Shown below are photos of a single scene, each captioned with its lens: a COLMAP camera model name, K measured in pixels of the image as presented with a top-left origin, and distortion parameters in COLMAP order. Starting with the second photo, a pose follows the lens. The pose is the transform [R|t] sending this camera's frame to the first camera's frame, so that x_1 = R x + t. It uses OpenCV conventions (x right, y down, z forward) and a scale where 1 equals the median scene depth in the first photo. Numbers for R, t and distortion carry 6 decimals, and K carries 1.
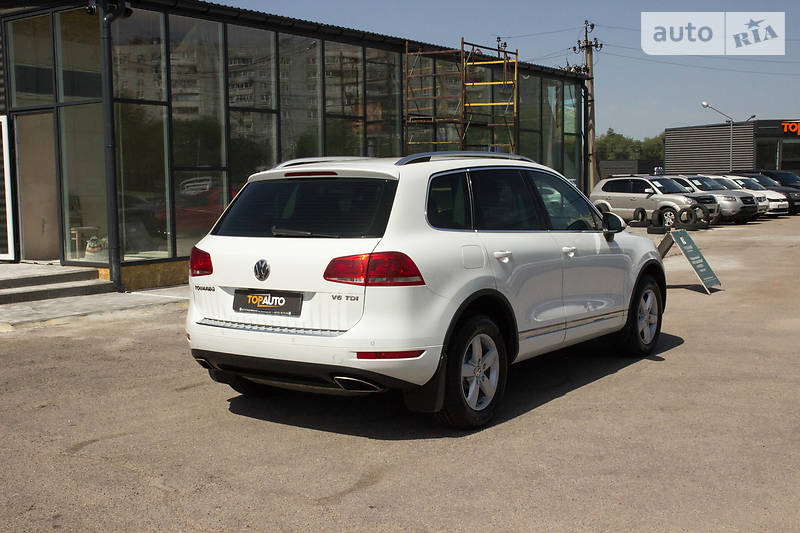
lens RADIAL K [[1029.9, 0, 378.3], [0, 1029.9, 270.1], [0, 0, 1]] dist [-0.021798, -0.030936]
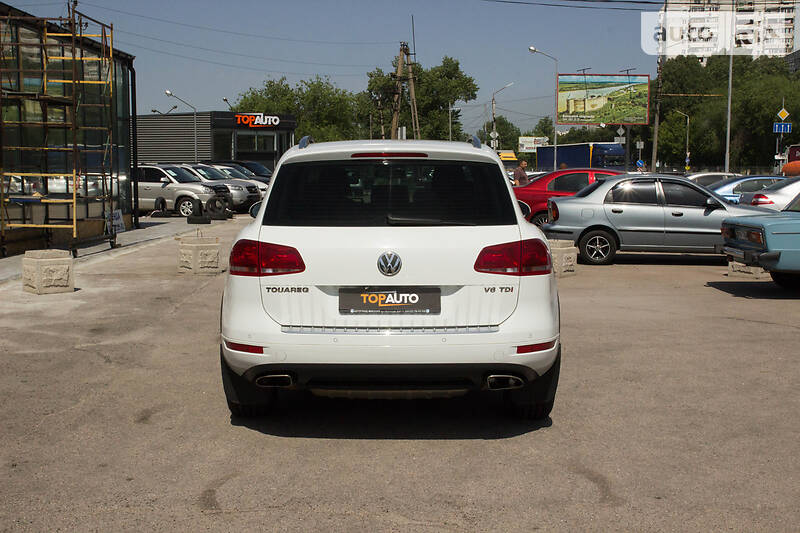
lens RADIAL K [[1058.6, 0, 400.0], [0, 1058.6, 266.5], [0, 0, 1]] dist [-0.013500, 0.086519]
pose [[0.808939, -0.041048, 0.586458, -0.608477], [0.039007, 0.999109, 0.016127, -0.011602], [-0.586598, 0.009830, 0.809819, 0.255942]]
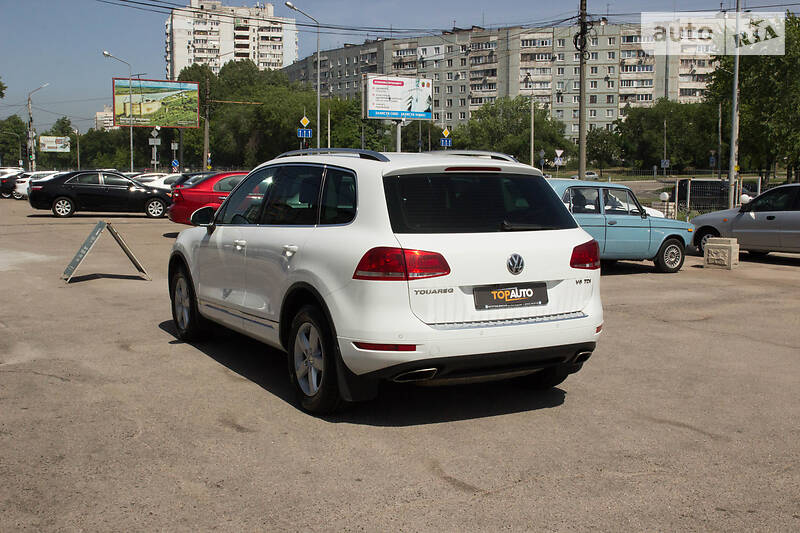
lens RADIAL K [[986.3, 0, 400.0], [0, 986.3, 266.5], [0, 0, 1]] dist [-0.028224, -0.019933]
pose [[0.423033, -0.075340, 0.902977, -0.997164], [0.066383, 0.996436, 0.052038, -0.053633], [-0.903679, 0.037928, 0.426527, 0.661749]]
